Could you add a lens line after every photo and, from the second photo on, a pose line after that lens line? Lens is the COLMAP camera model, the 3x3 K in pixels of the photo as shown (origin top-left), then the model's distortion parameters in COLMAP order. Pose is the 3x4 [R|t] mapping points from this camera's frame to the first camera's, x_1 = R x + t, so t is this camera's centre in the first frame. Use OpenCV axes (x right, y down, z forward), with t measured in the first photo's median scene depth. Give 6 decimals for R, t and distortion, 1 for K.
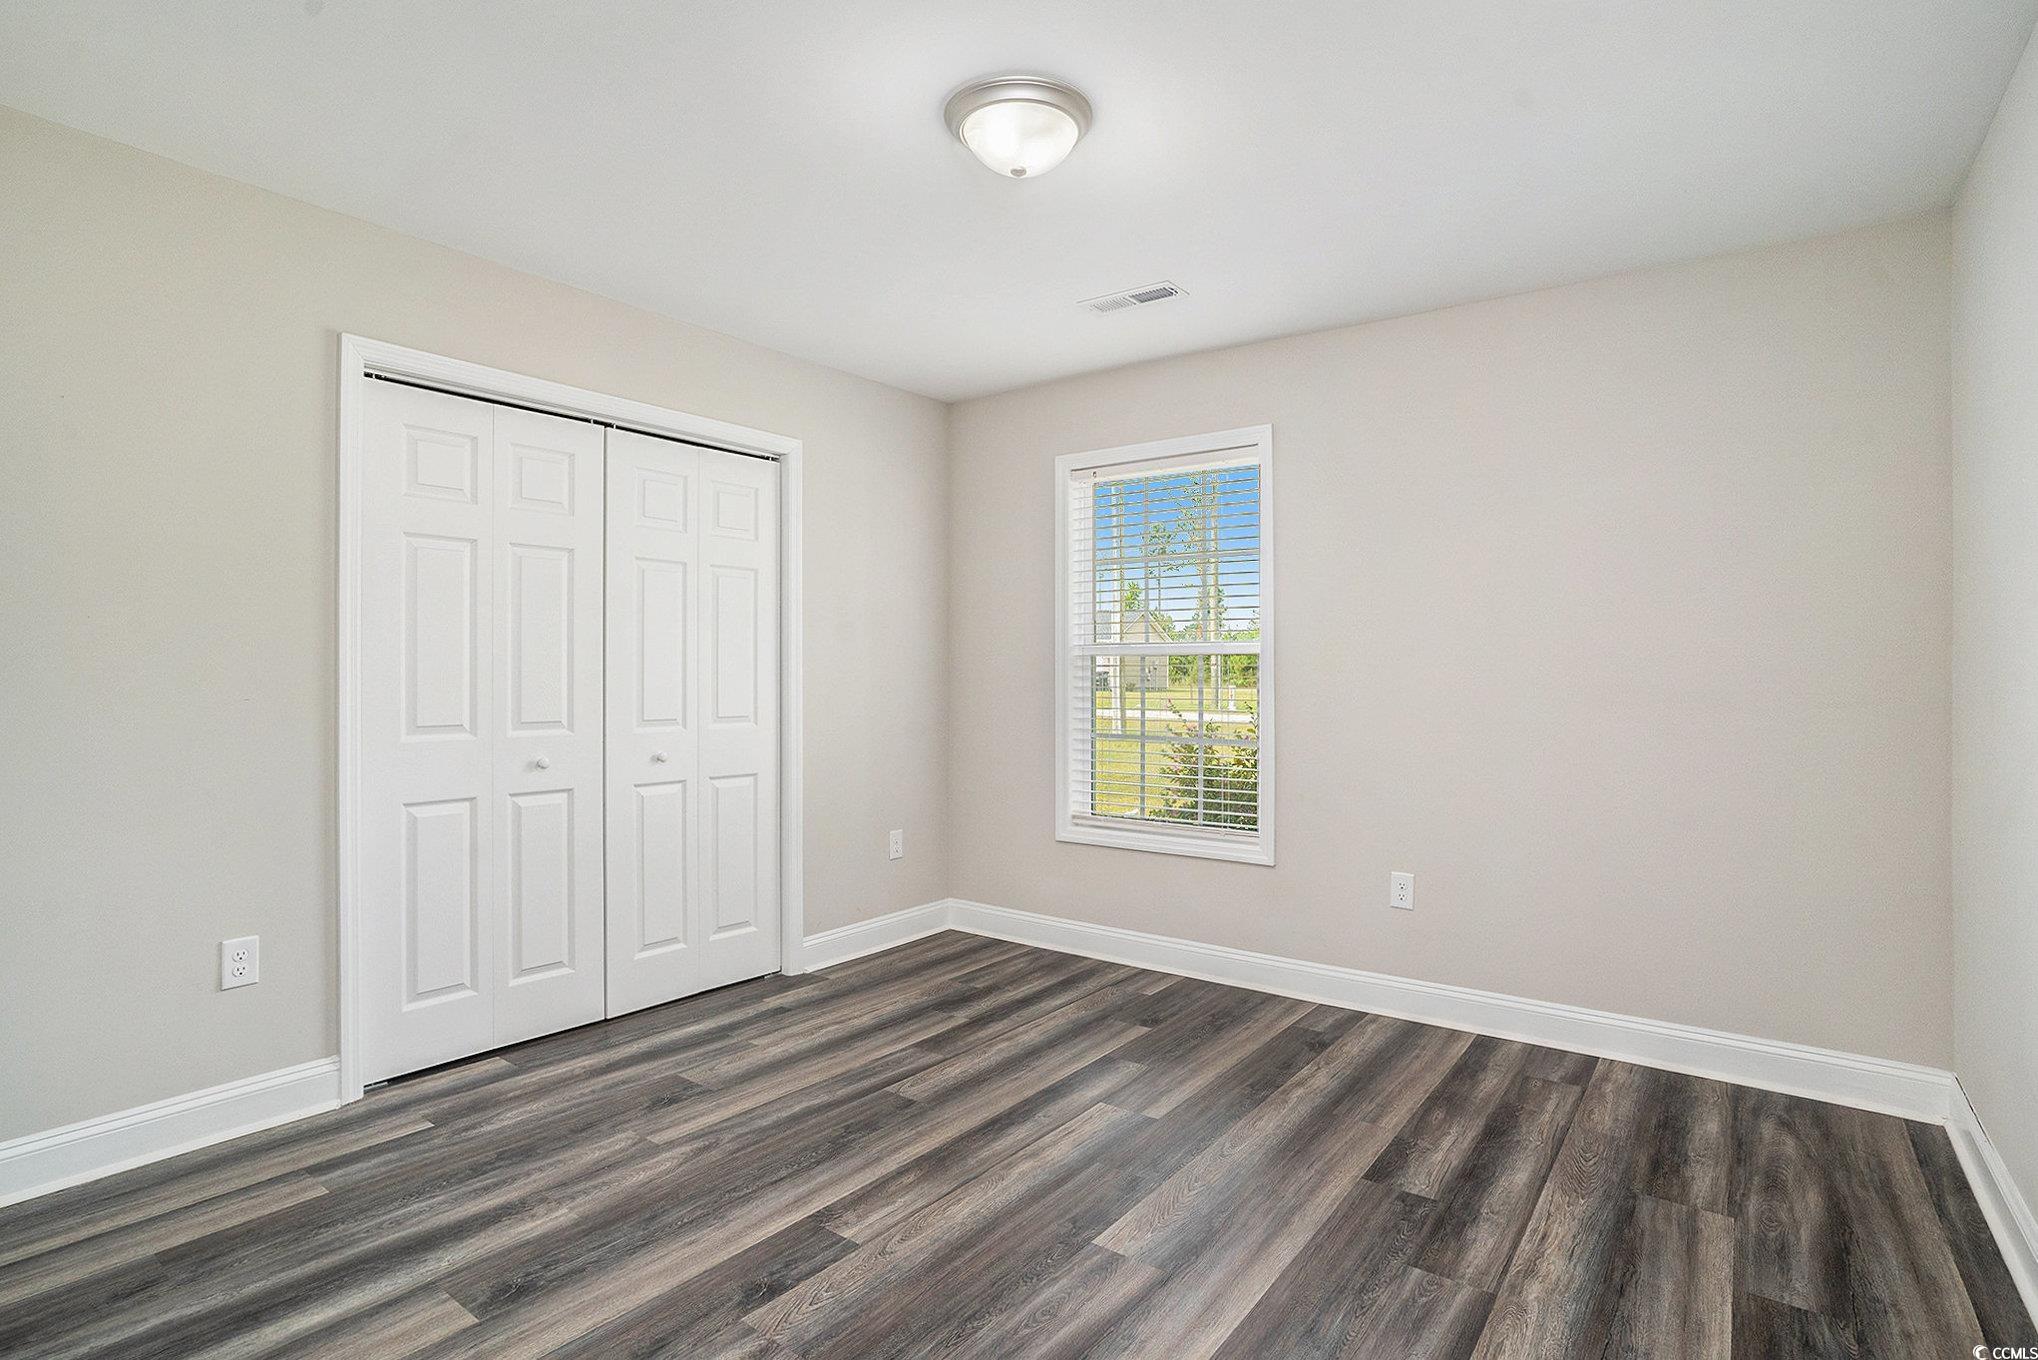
lens RADIAL K [[1031.2, 0, 998.6], [0, 1031.2, 662.1], [0, 0, 1]] dist [-0.025841, 0.000562]
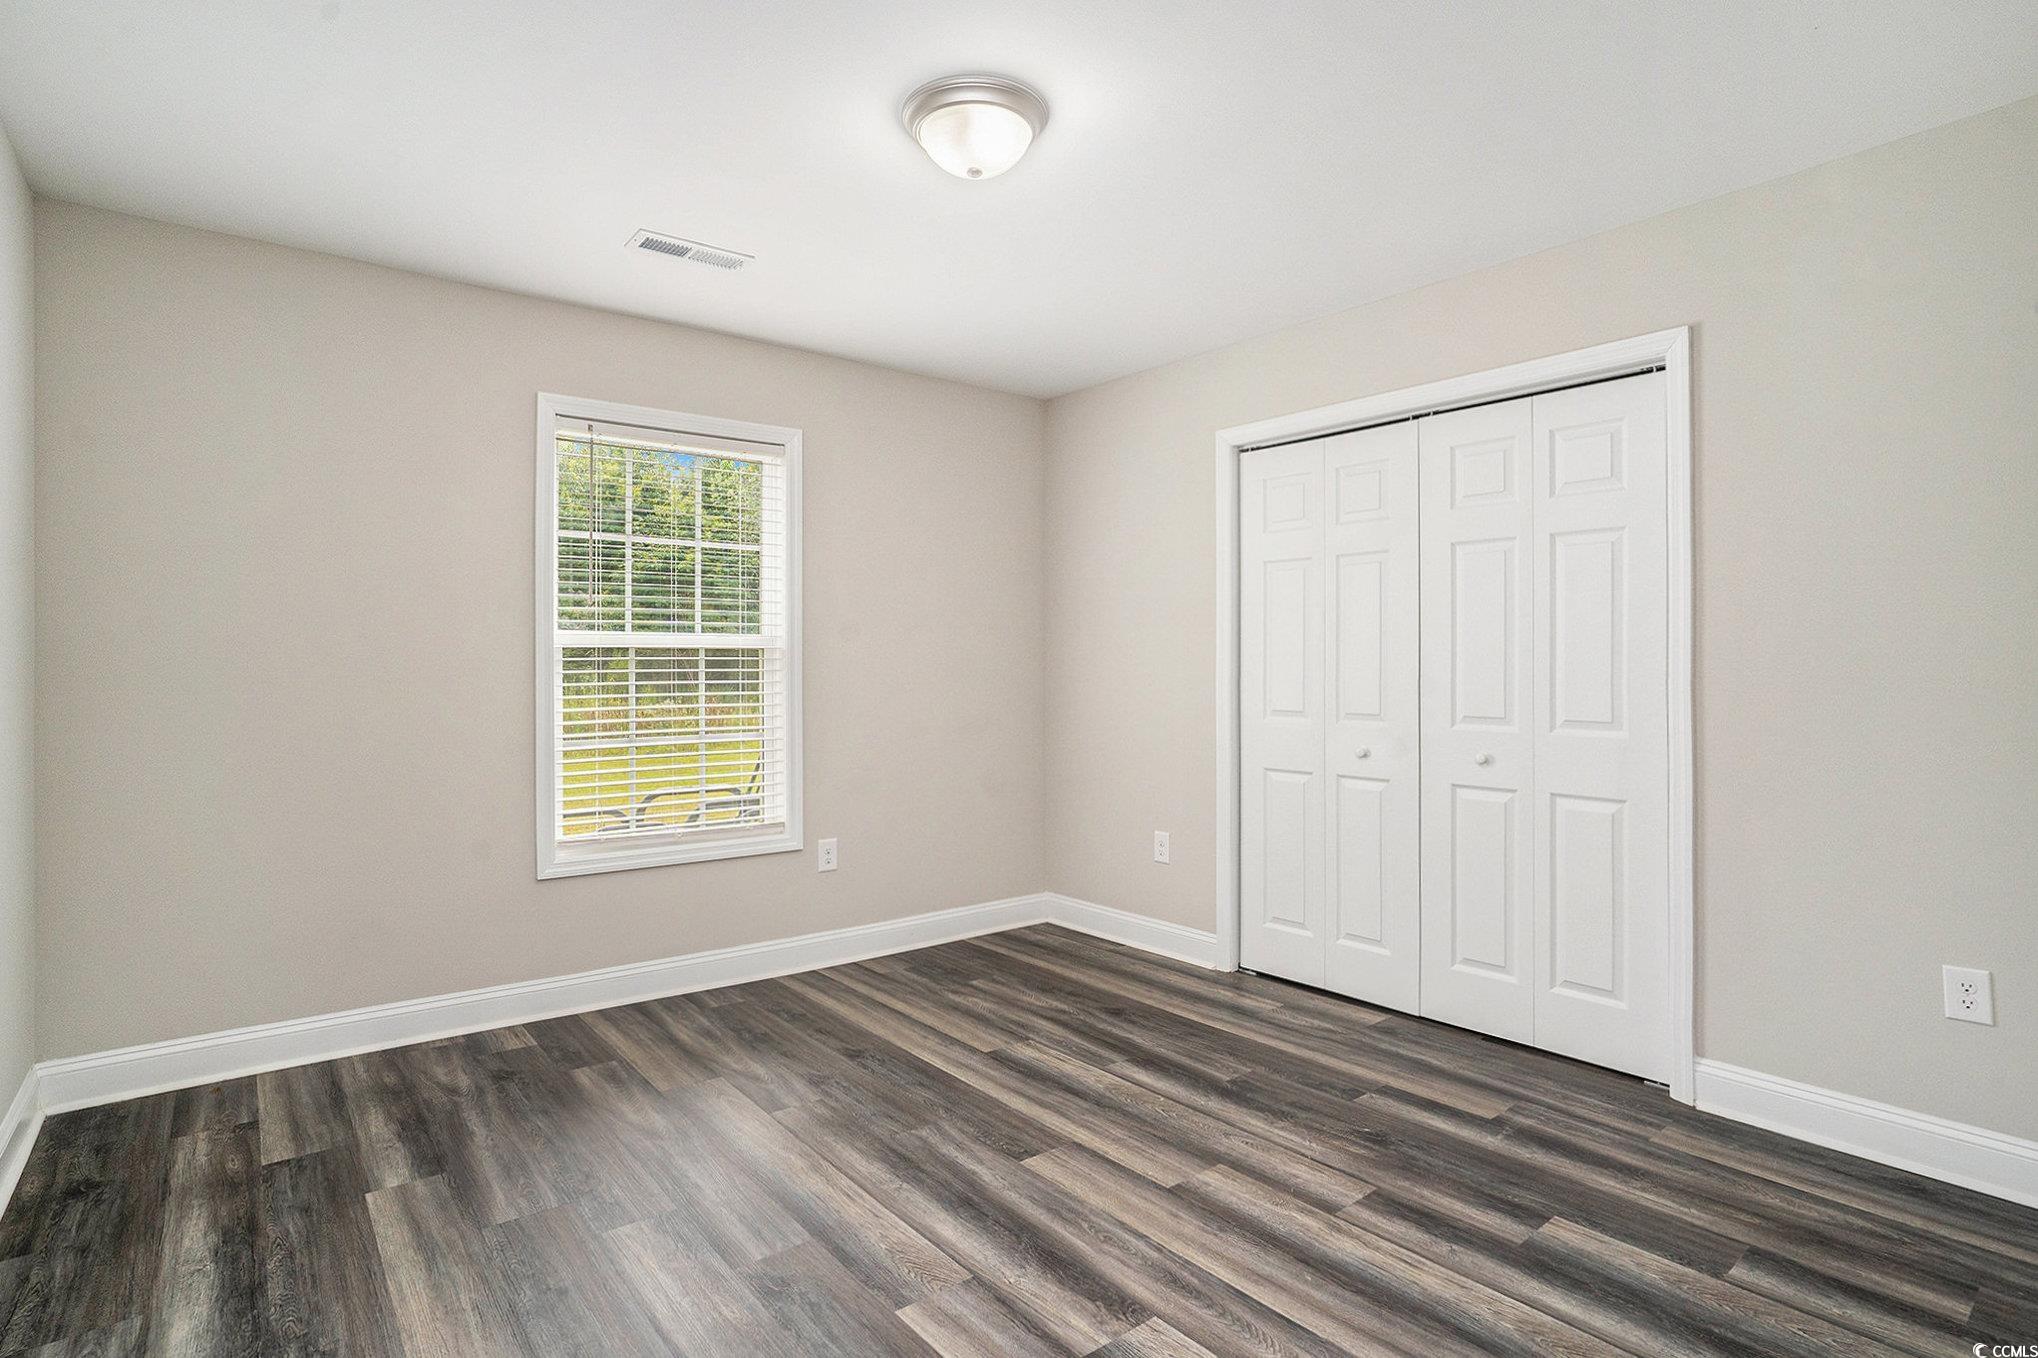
lens RADIAL K [[1026.9, 0, 1019.0], [0, 1026.9, 679.0], [0, 0, 1]] dist [-0.065800, 0.032930]
pose [[-0.232340, 0.004006, -0.972626, 0.773651], [0.013187, 0.999913, 0.000968, 0.018065], [0.972545, -0.012601, -0.232372, 1.002748]]
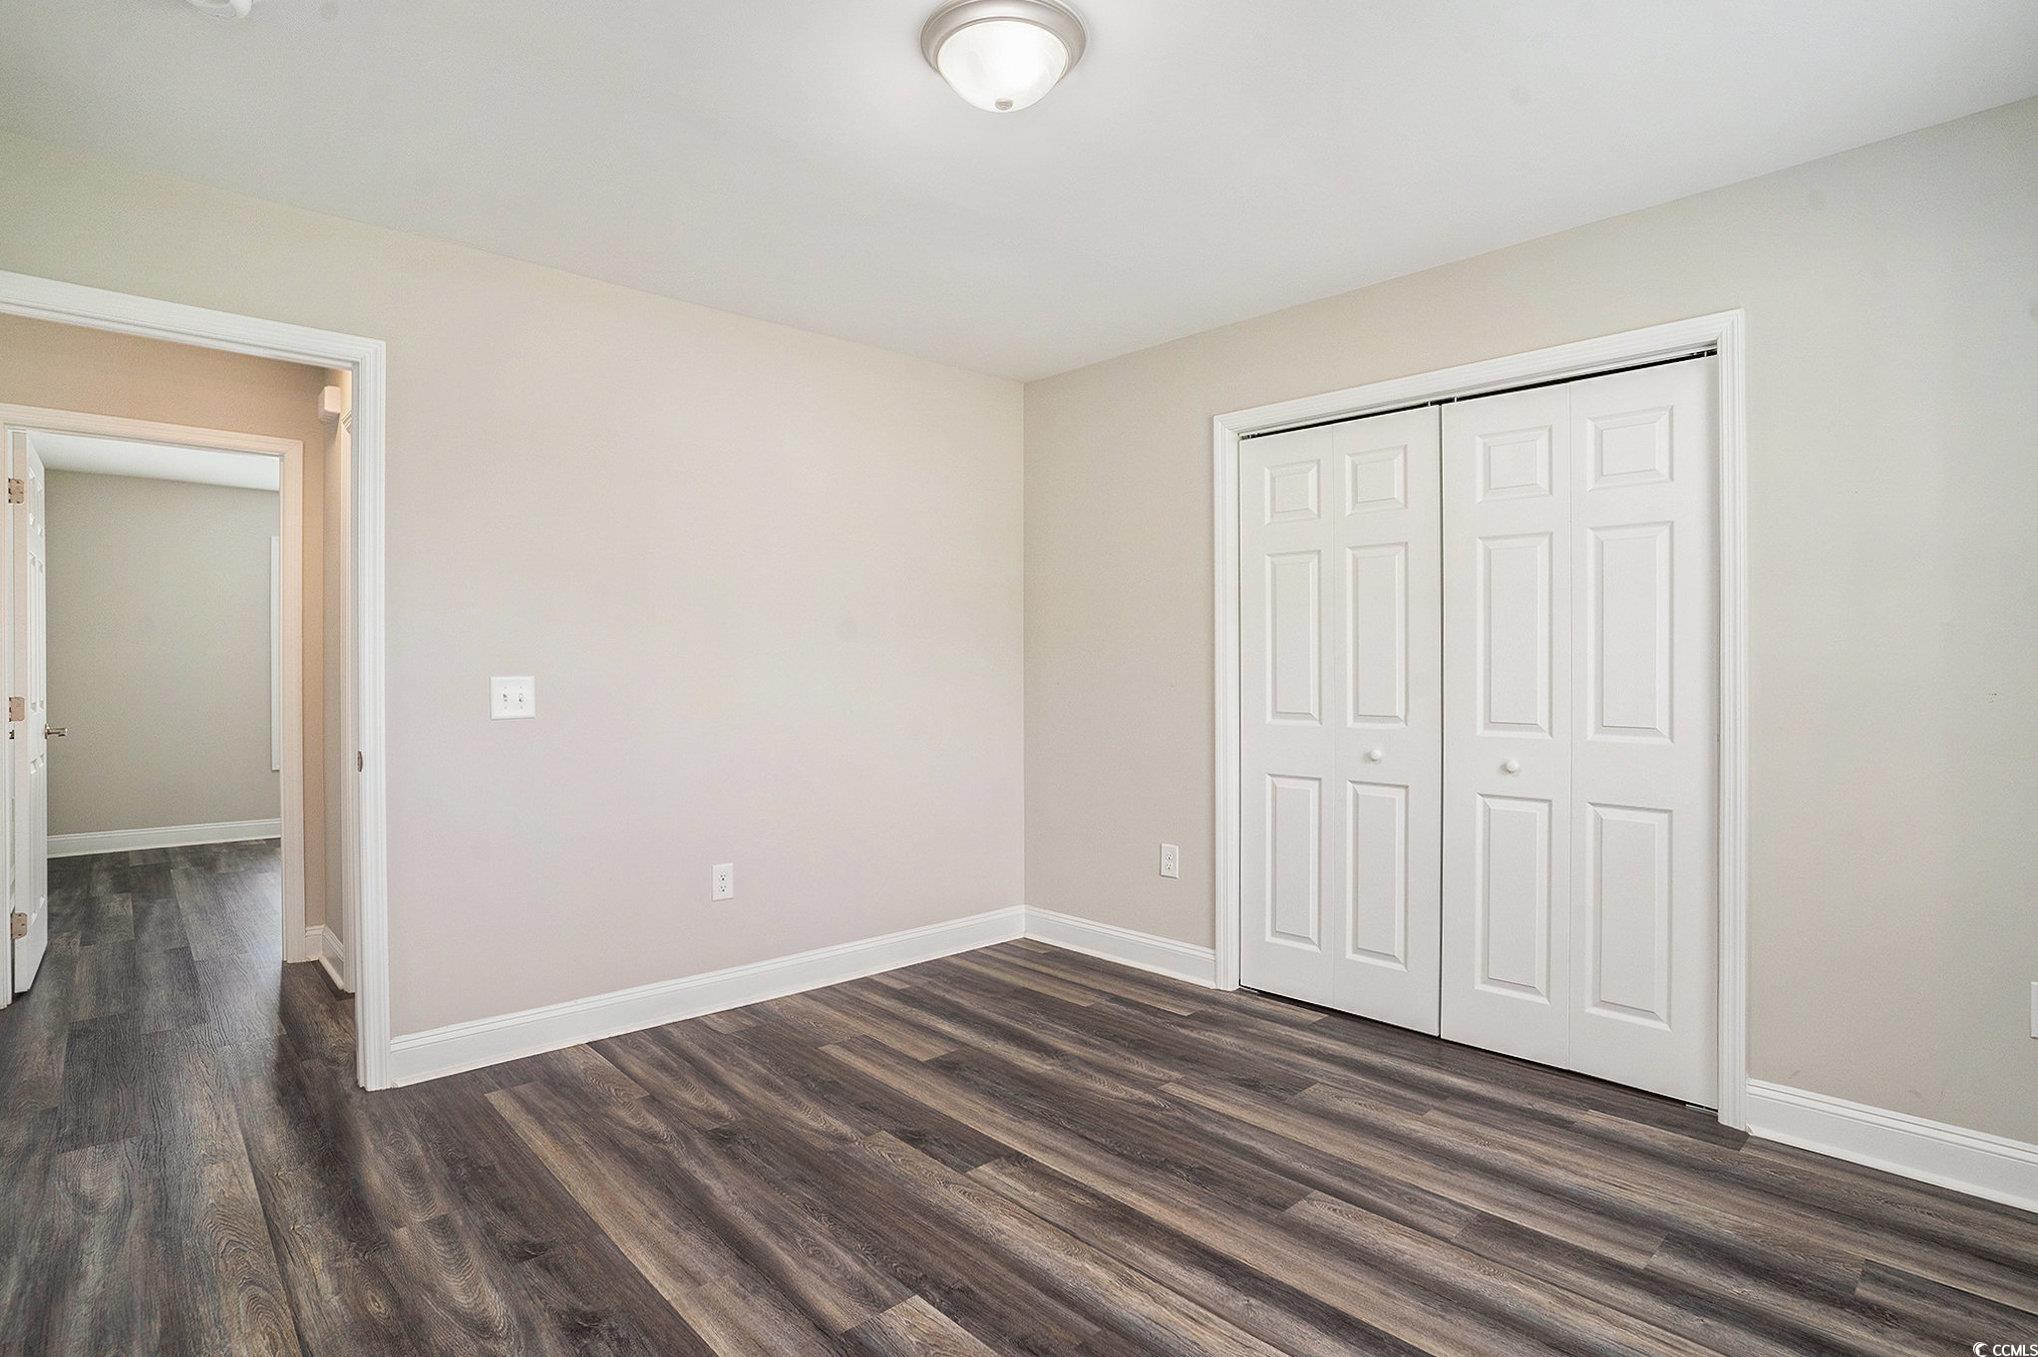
lens RADIAL K [[1029.0, 0, 1009.4], [0, 1029.0, 682.4], [0, 0, 1]] dist [-0.073997, 0.033651]
pose [[-0.164548, 0.008216, -0.986335, 0.692489], [0.009874, 0.999929, 0.006682, 0.015709], [0.986320, -0.008640, -0.164617, 0.899567]]
